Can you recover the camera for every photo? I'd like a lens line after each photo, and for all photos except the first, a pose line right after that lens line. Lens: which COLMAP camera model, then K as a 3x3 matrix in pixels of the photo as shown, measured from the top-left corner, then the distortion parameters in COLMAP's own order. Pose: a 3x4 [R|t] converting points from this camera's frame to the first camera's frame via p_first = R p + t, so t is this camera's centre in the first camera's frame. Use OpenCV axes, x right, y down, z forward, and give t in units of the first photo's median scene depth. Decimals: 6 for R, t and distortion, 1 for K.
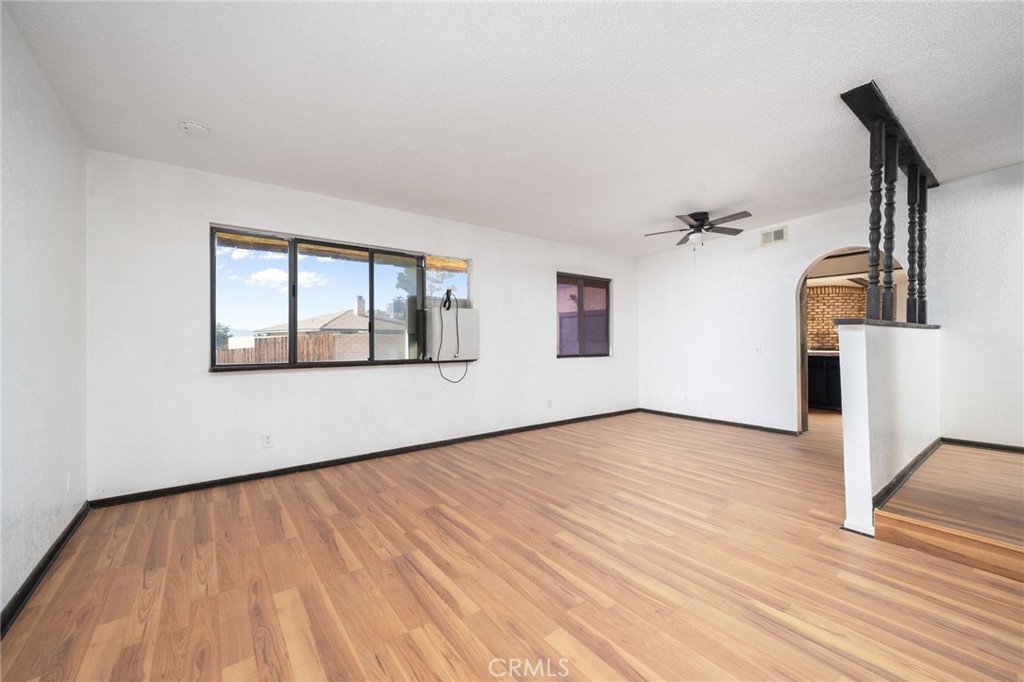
lens RADIAL K [[398.8, 0, 513.9], [0, 398.8, 341.3], [0, 0, 1]] dist [-0.001656, -0.000166]
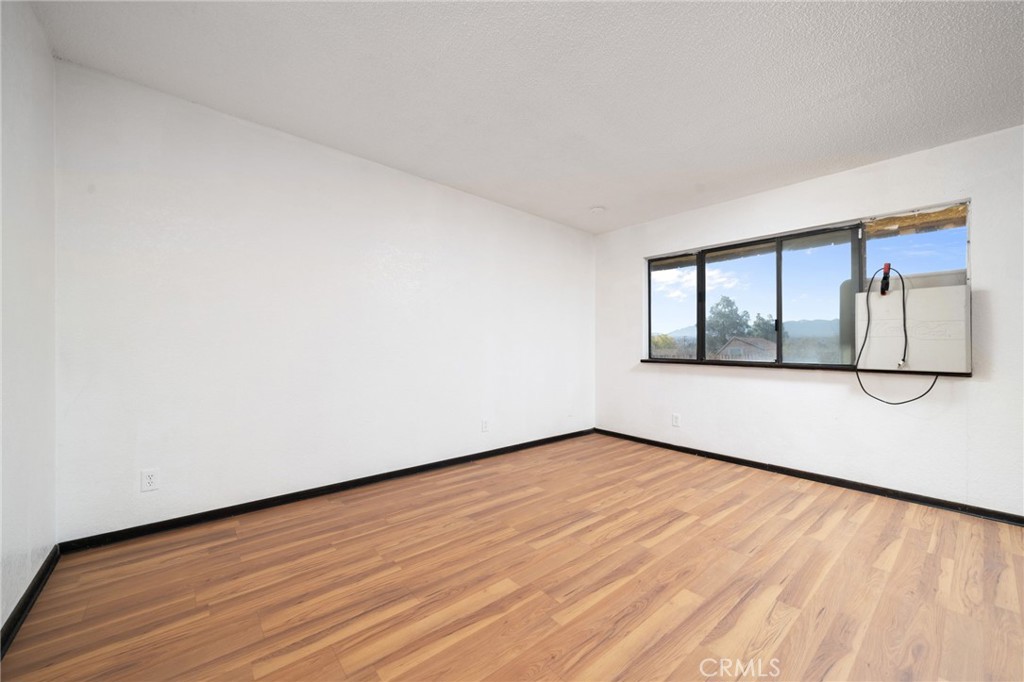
lens RADIAL K [[398.8, 0, 513.9], [0, 398.8, 341.3], [0, 0, 1]] dist [-0.001656, -0.000166]
pose [[0.047312, 0.005969, -0.998862, 0.629158], [0.001514, 0.999981, 0.006047, -0.007240], [0.998879, -0.001799, 0.047302, 0.451998]]
